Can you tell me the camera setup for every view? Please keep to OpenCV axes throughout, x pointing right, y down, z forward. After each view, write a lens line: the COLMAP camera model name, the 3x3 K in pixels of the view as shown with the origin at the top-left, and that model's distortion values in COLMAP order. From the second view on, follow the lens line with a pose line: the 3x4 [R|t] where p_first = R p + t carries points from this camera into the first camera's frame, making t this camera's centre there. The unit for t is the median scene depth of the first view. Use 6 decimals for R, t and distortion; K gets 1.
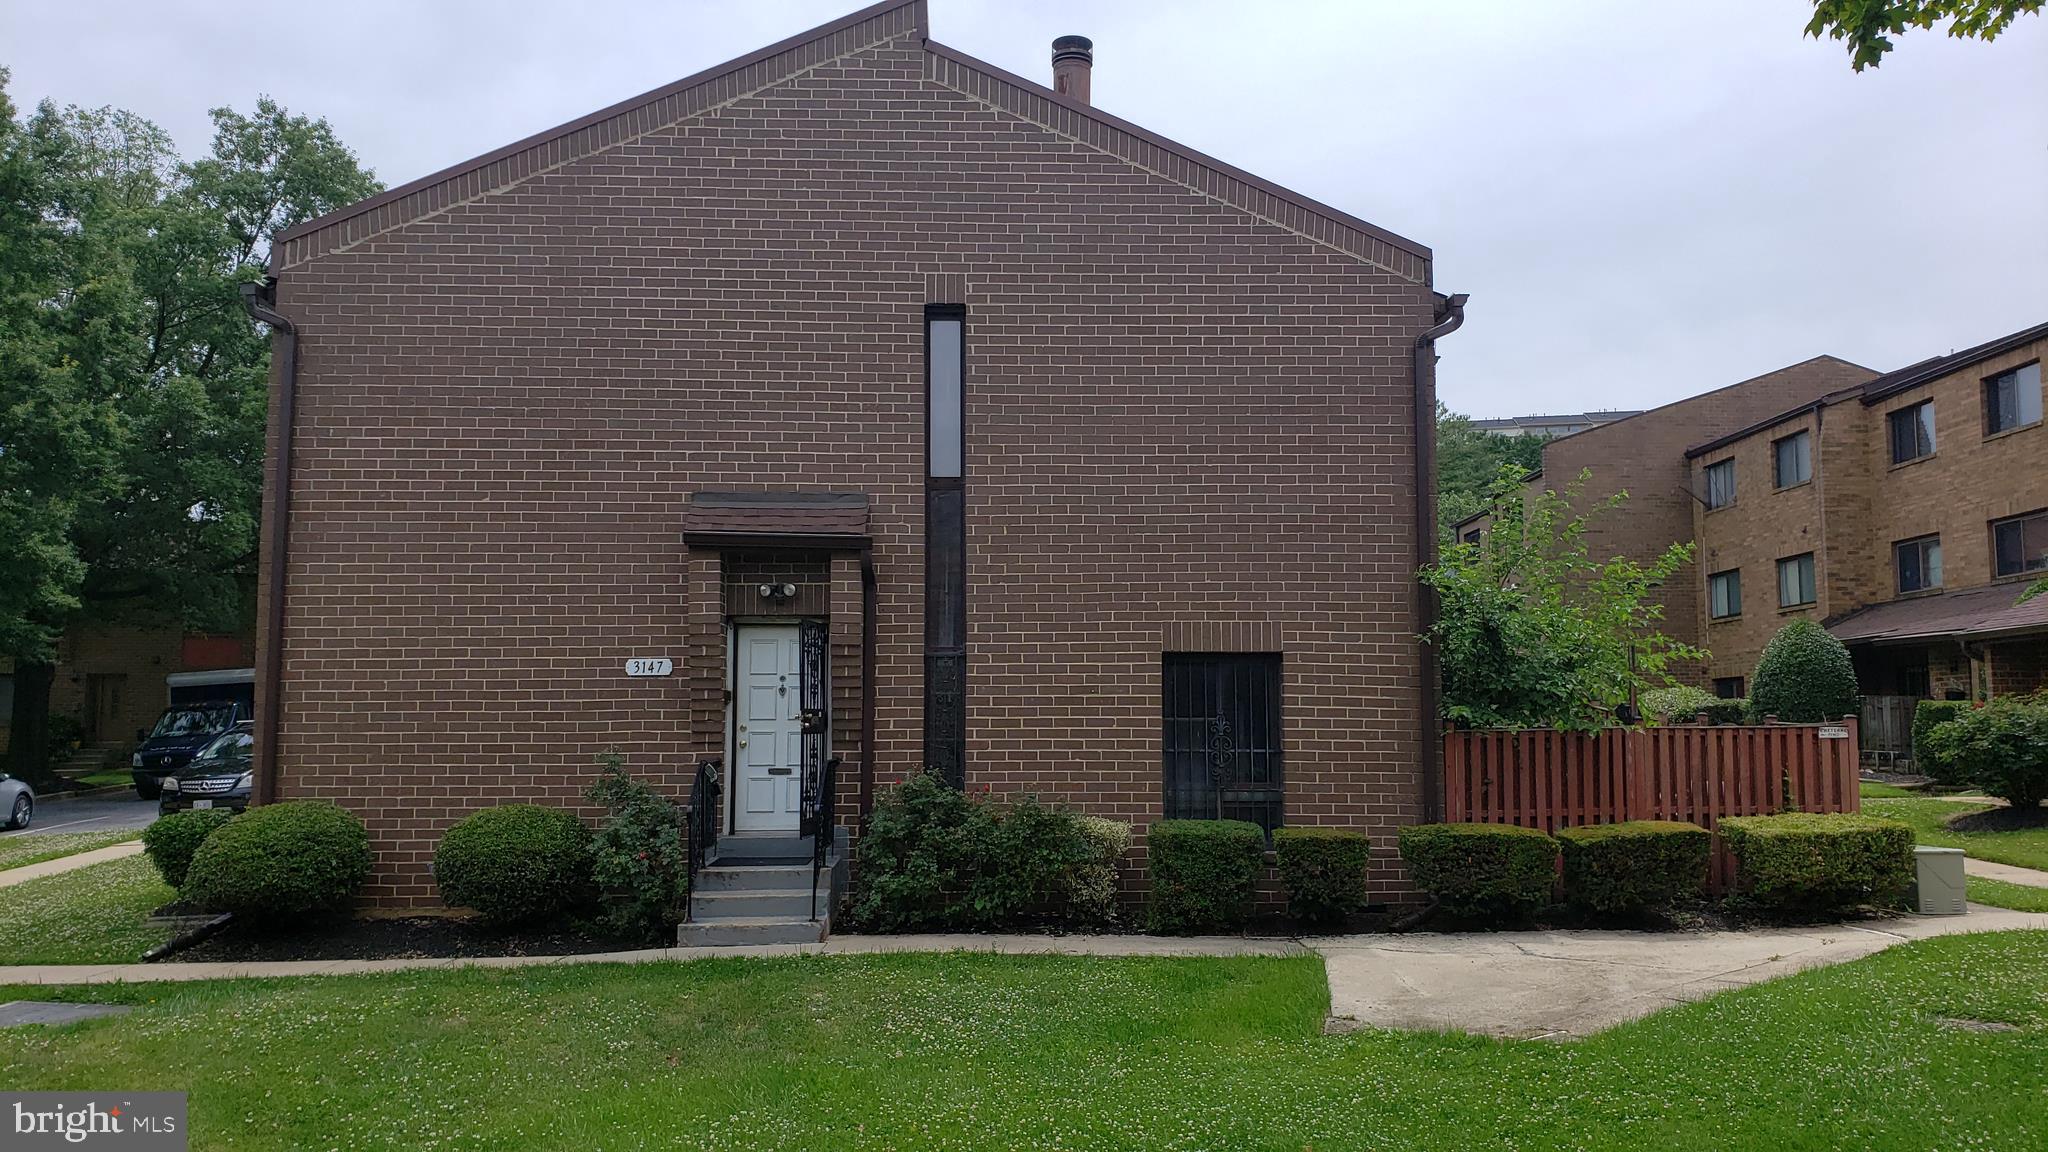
lens RADIAL K [[1652.2, 0, 1022.2], [0, 1652.2, 604.2], [0, 0, 1]] dist [0.076865, -0.115388]
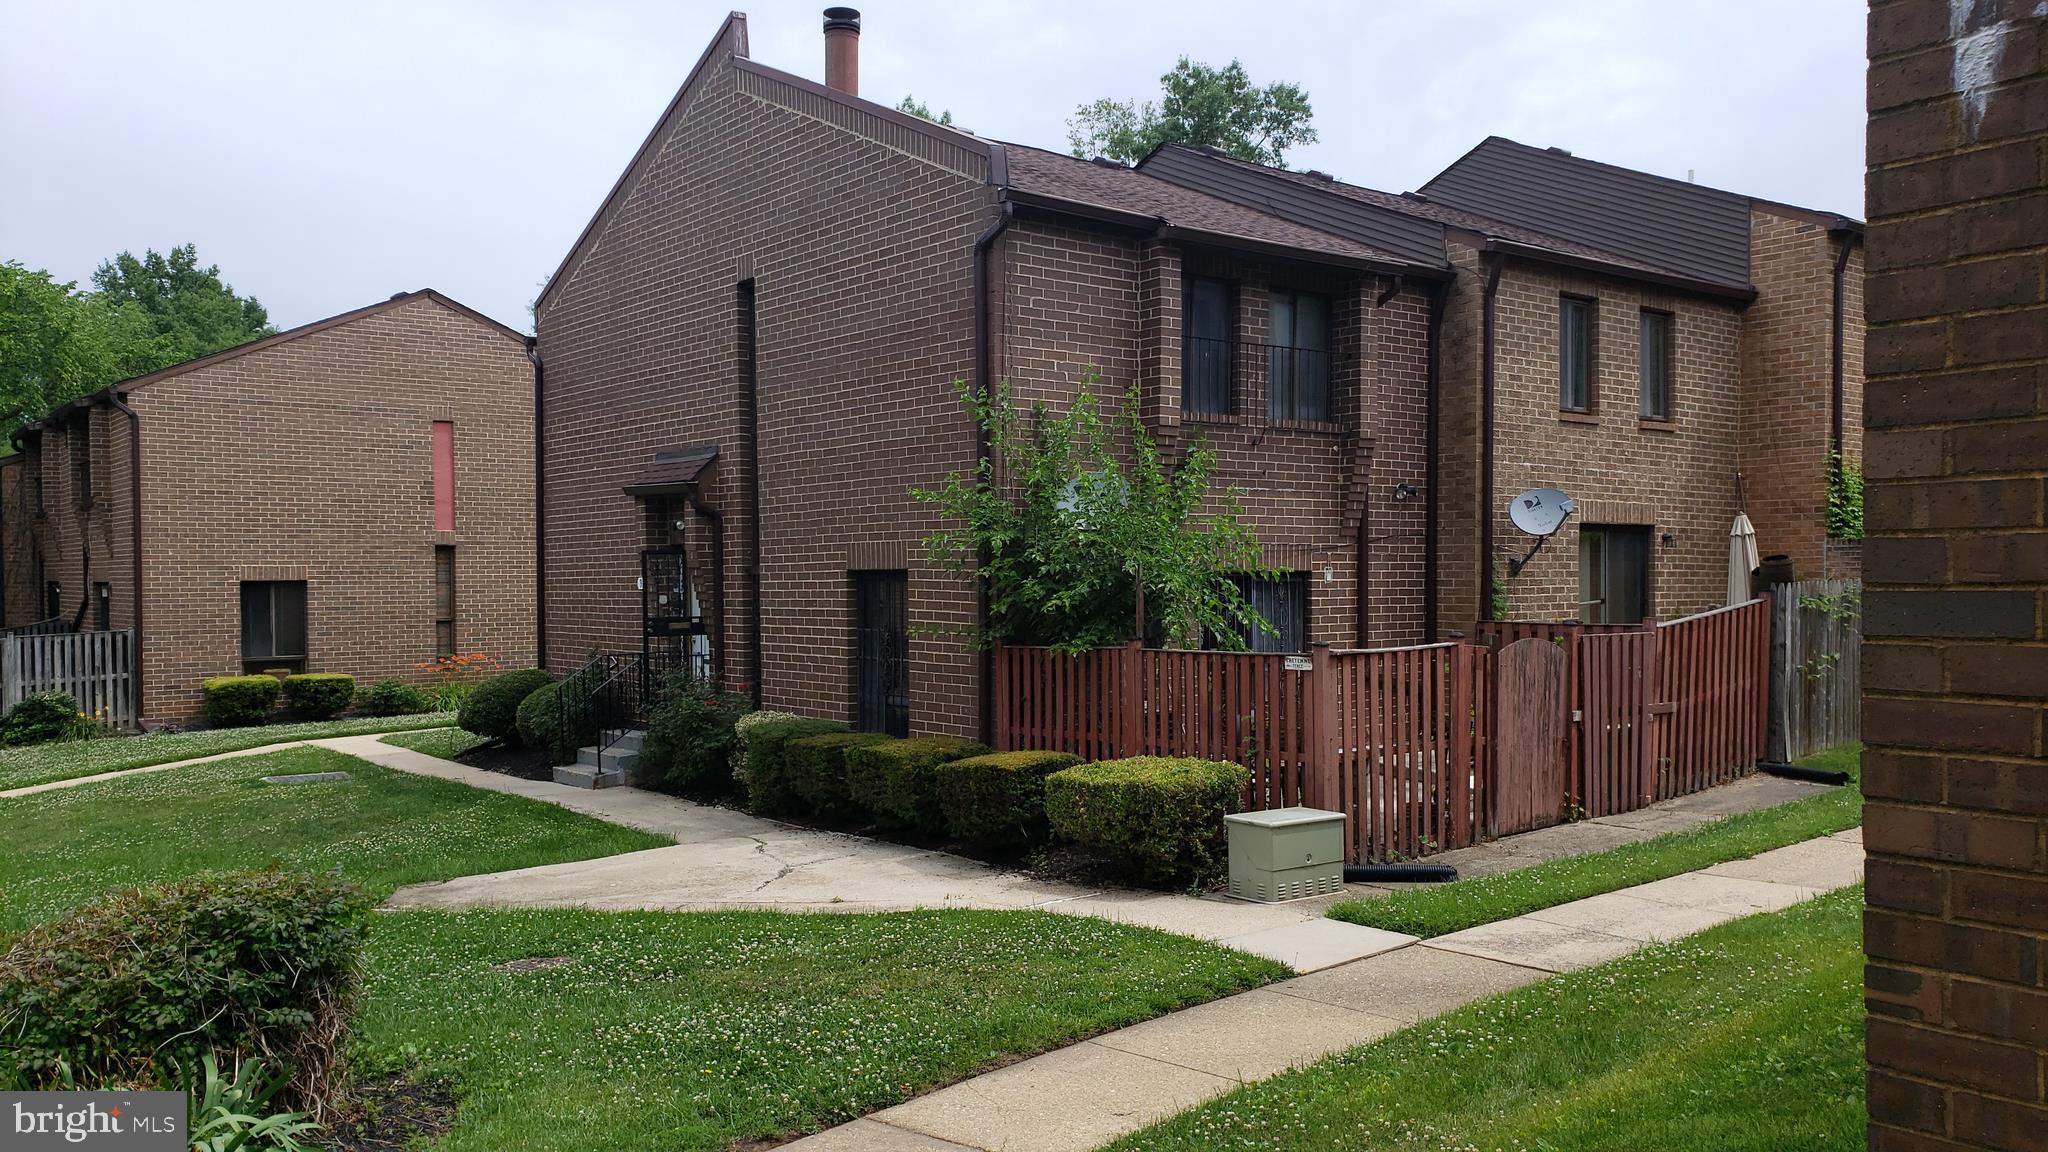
lens RADIAL K [[1652.2, 0, 1022.2], [0, 1652.2, 604.2], [0, 0, 1]] dist [0.076865, -0.115388]
pose [[0.586931, 0.007378, -0.809603, 1.041793], [0.042730, 0.998283, 0.040075, 0.012458], [0.808509, -0.058116, 0.585608, 0.448623]]
